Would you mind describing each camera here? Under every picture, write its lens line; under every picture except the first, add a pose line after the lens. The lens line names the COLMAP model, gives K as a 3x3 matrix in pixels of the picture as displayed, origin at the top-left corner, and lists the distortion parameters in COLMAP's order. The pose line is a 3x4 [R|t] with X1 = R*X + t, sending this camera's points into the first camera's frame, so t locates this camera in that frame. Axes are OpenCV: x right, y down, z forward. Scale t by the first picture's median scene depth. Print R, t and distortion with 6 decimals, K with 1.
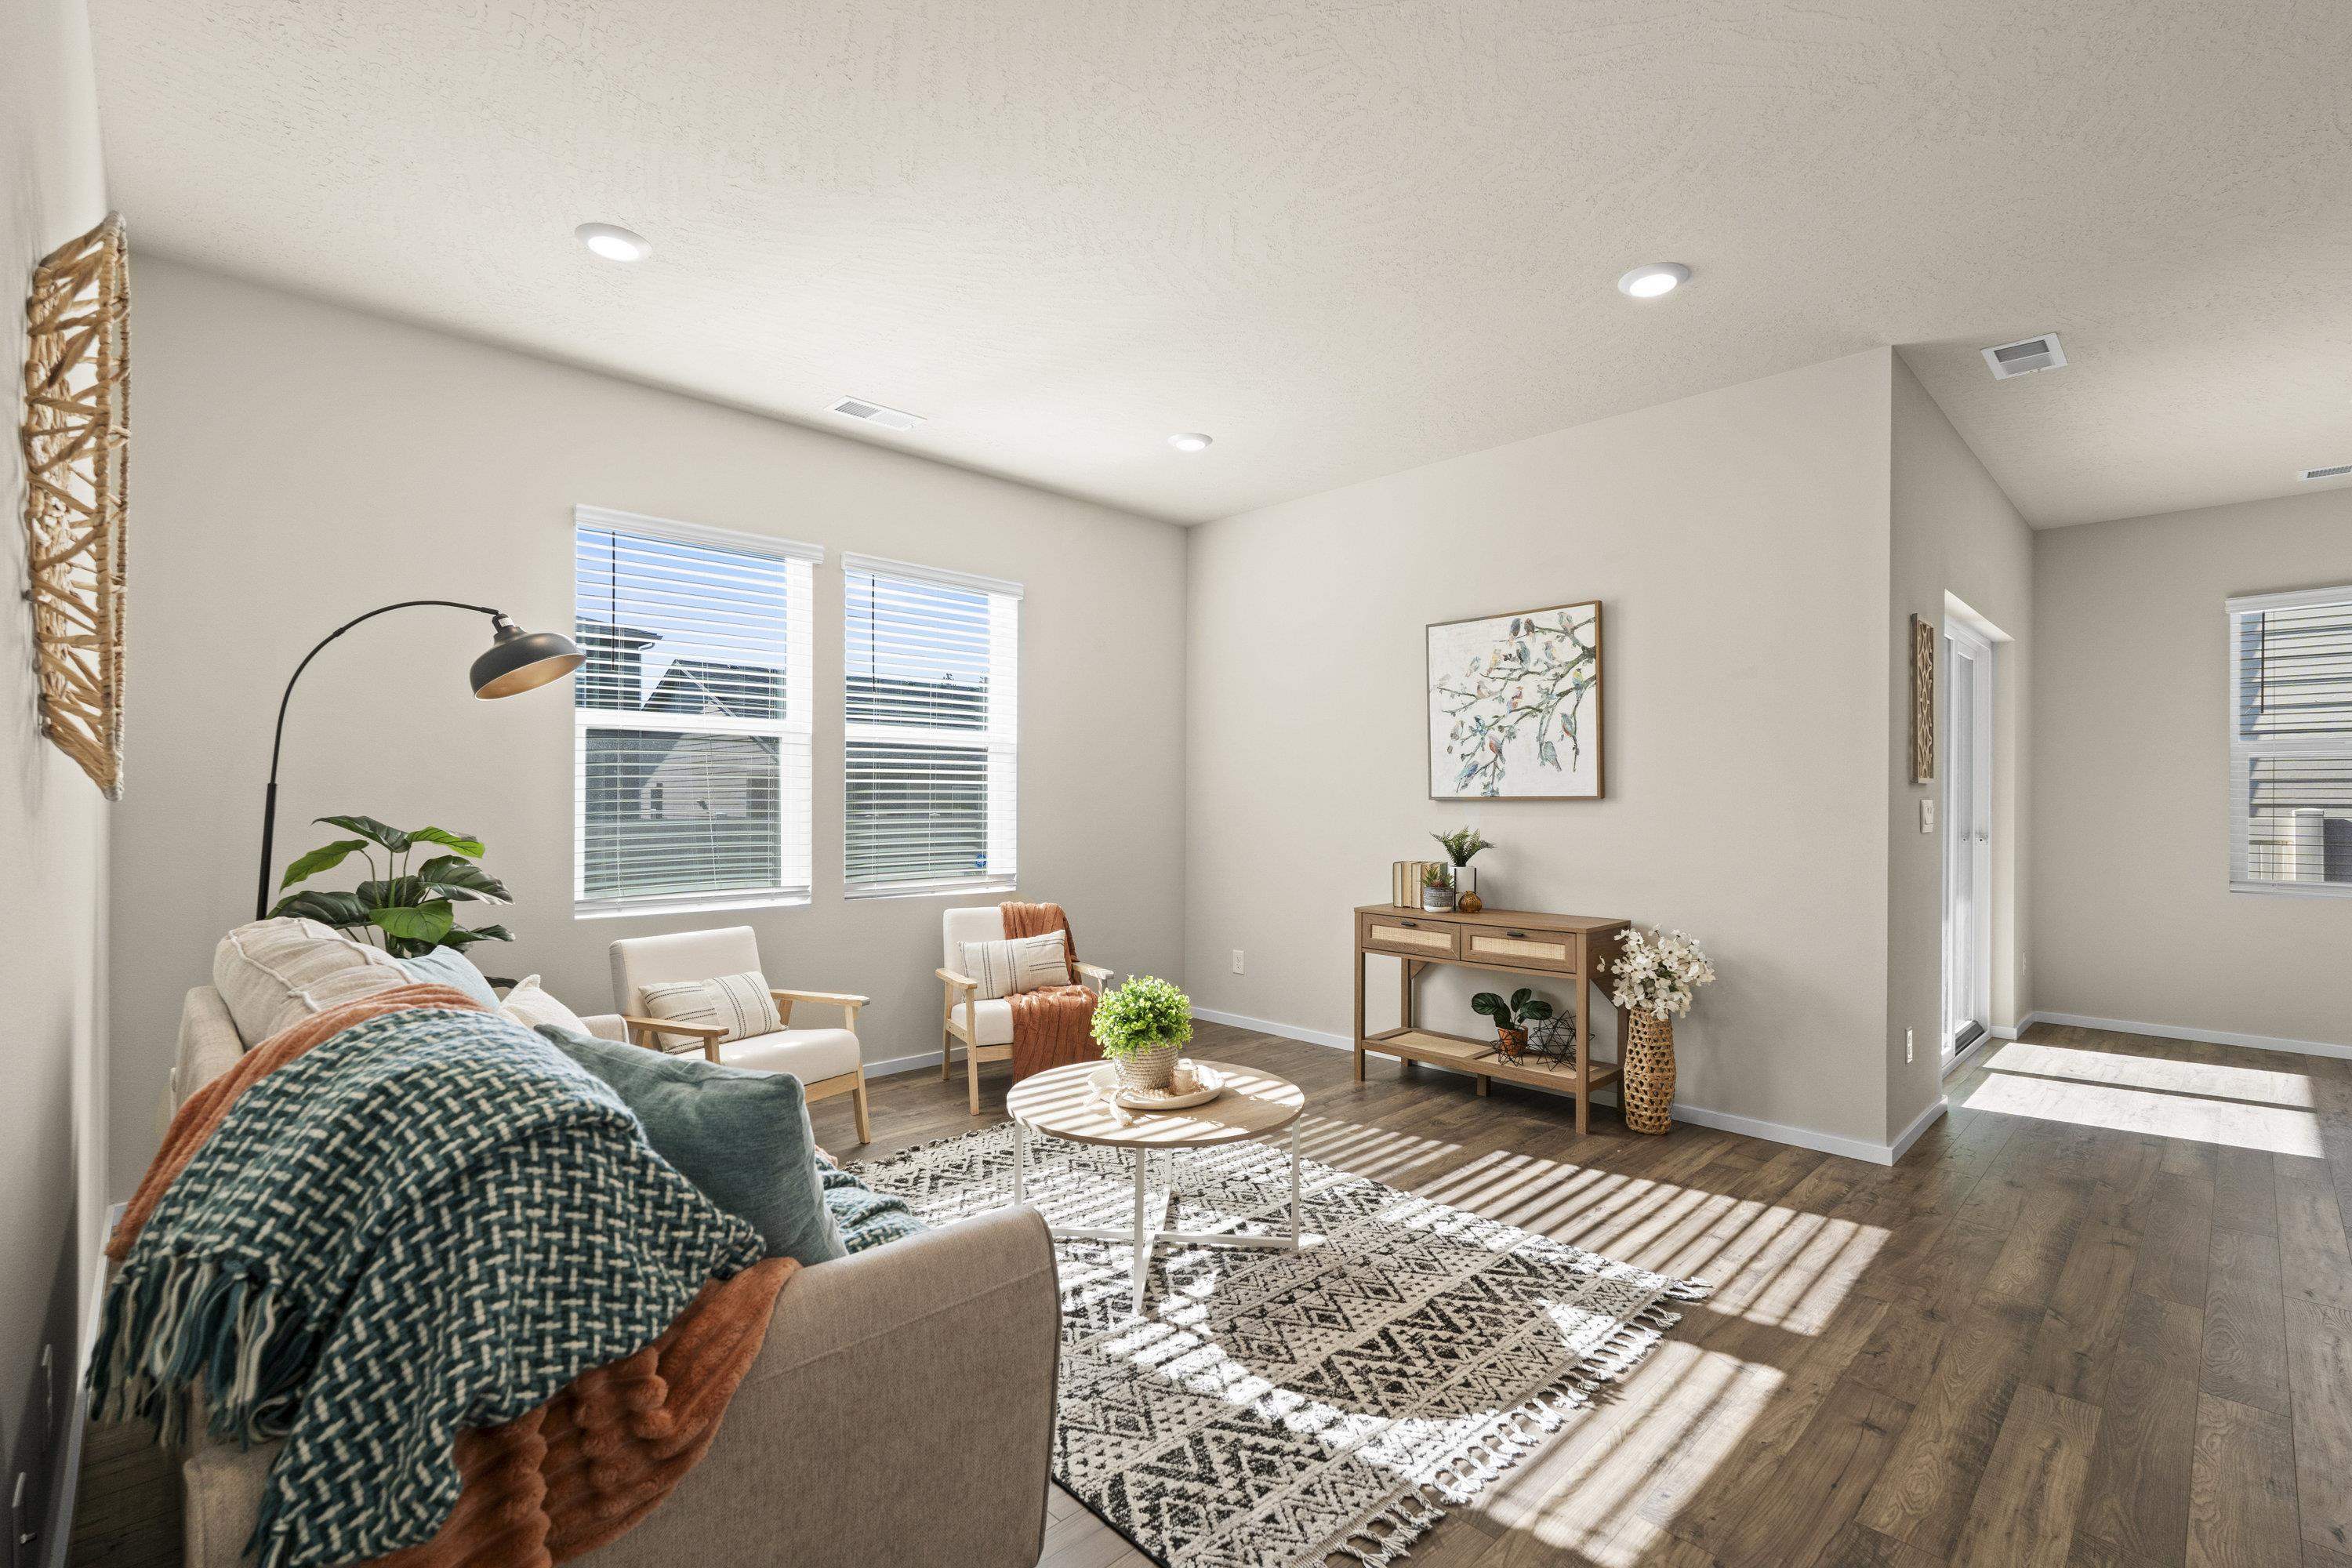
lens RADIAL K [[1035.4, 0, 1176.0], [0, 1035.4, 784.0], [0, 0, 1]] dist [0.000076, 0.000004]
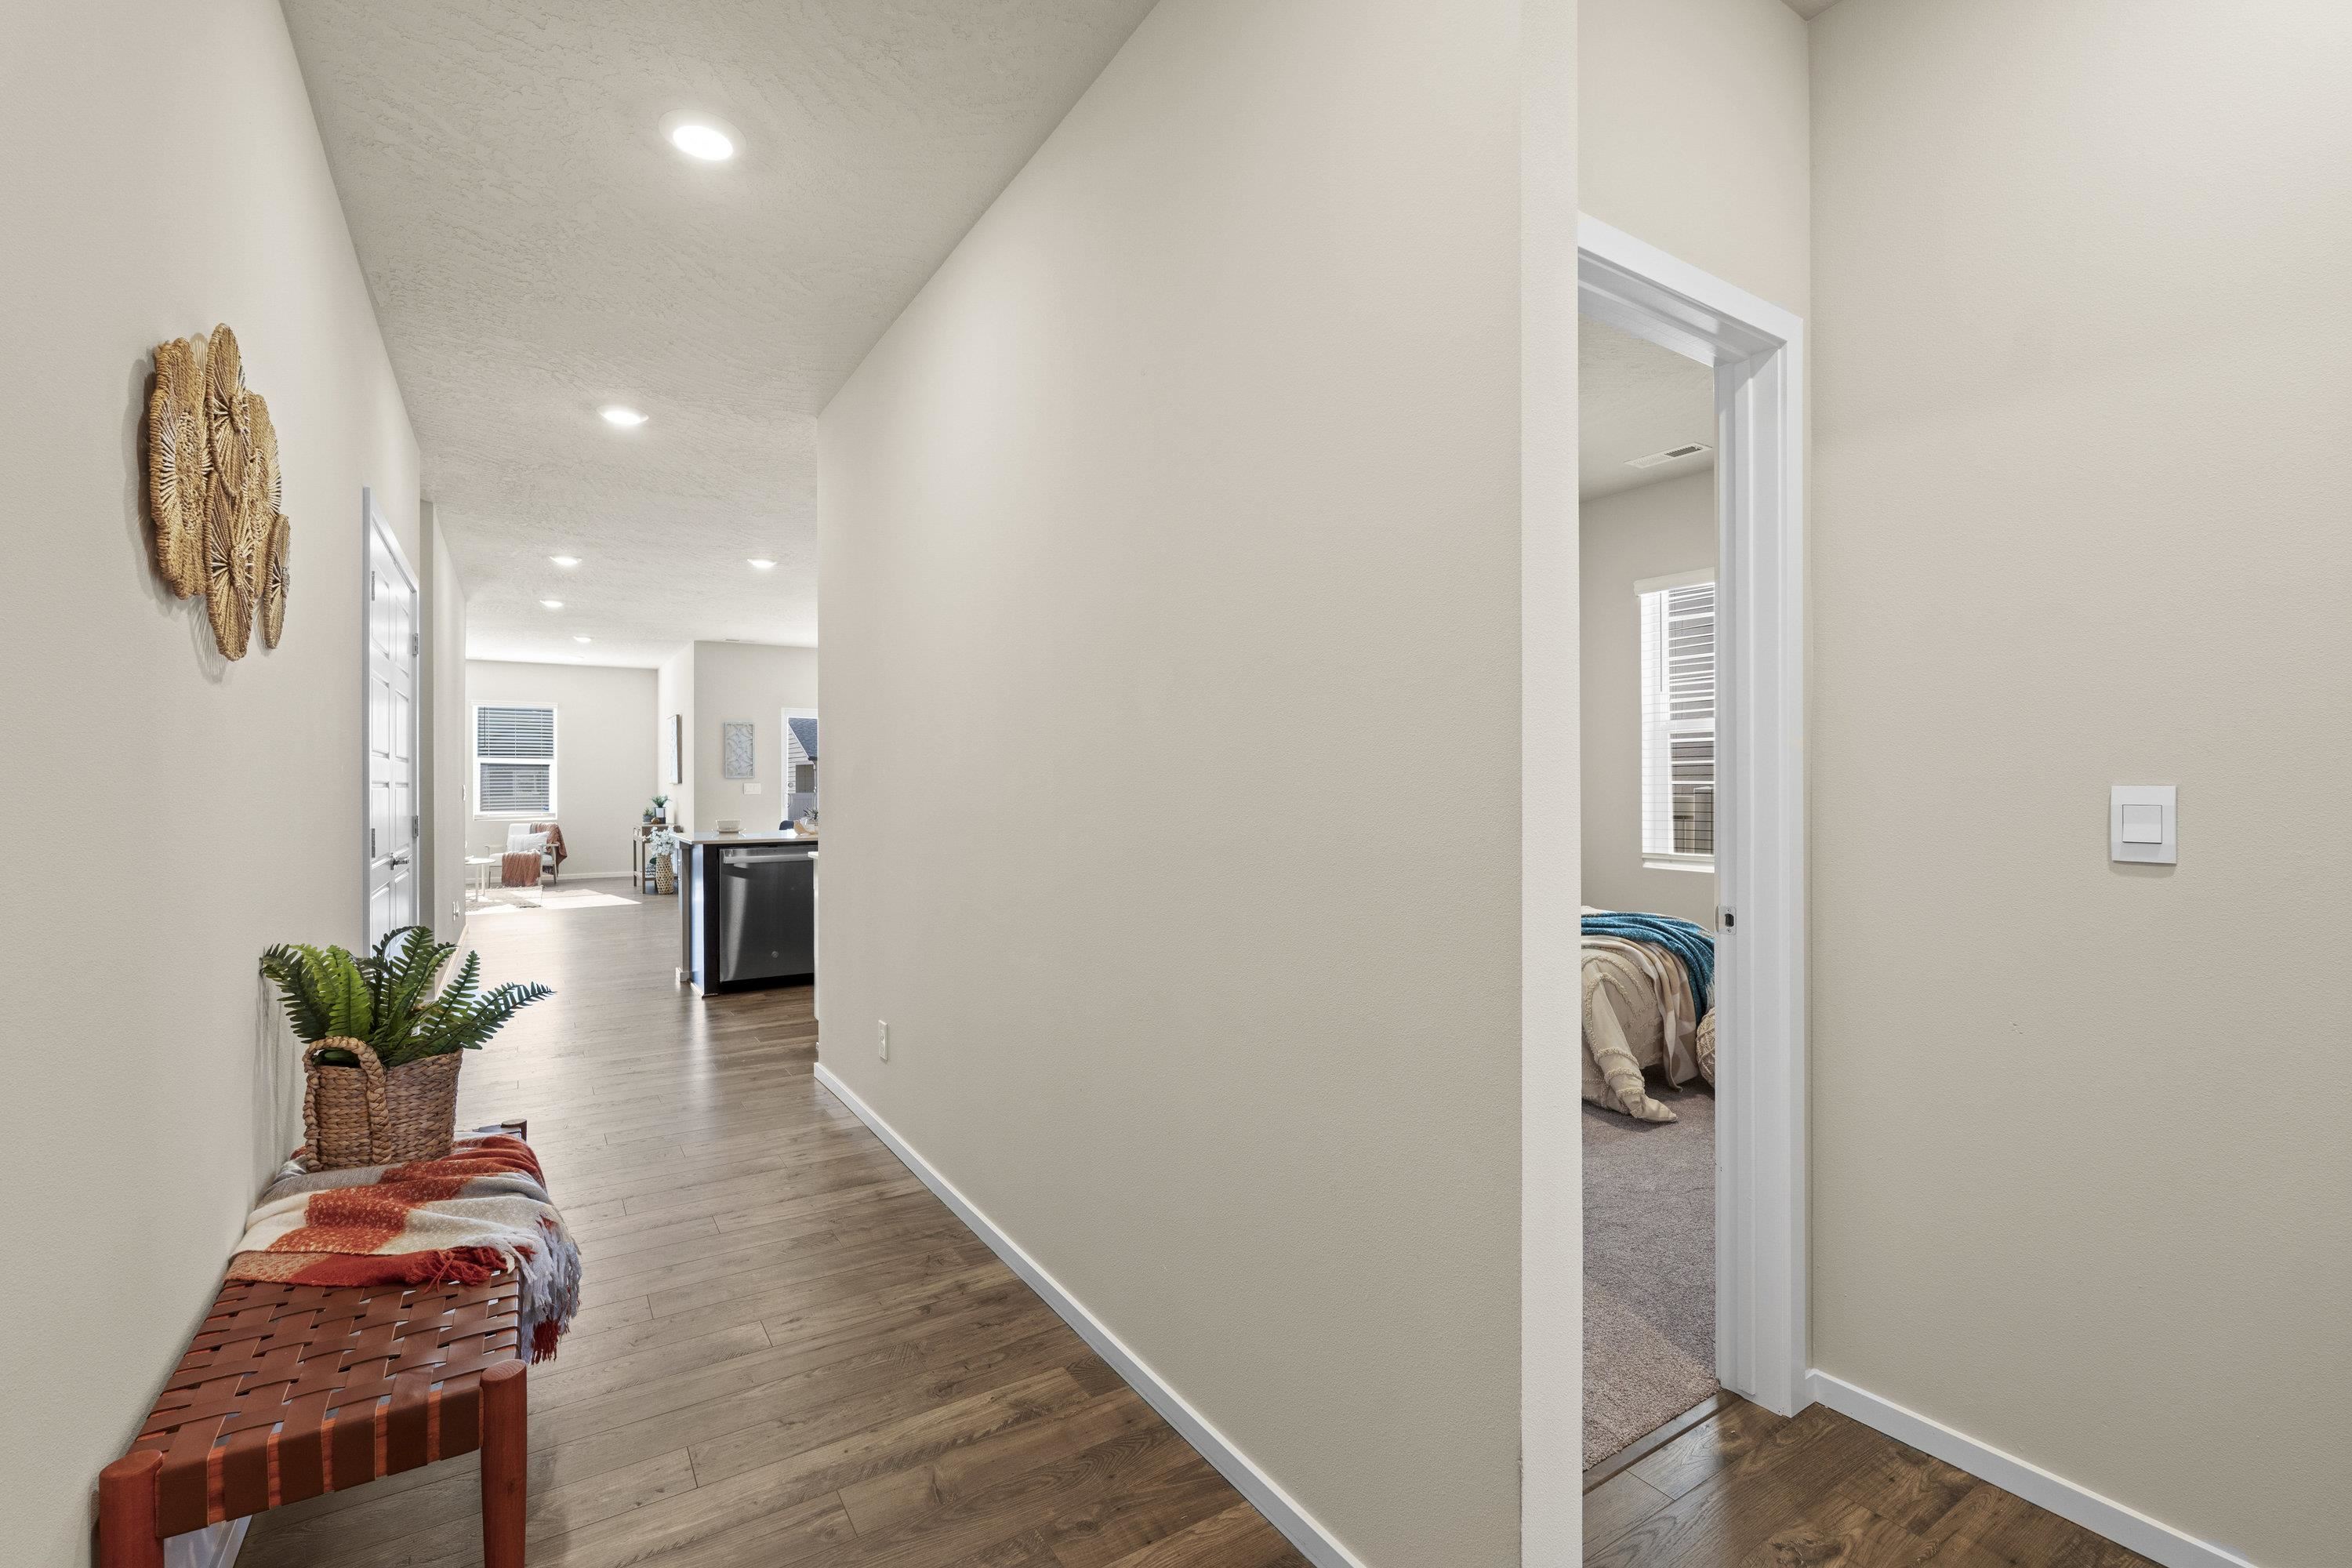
lens RADIAL K [[1035.4, 0, 1176.0], [0, 1035.4, 784.0], [0, 0, 1]] dist [0.000076, 0.000004]
pose [[0.776871, -0.010418, -0.629574, 2.914513], [0.014135, 0.999900, 0.000896, 0.033832], [0.629502, -0.009595, 0.776940, -0.196834]]
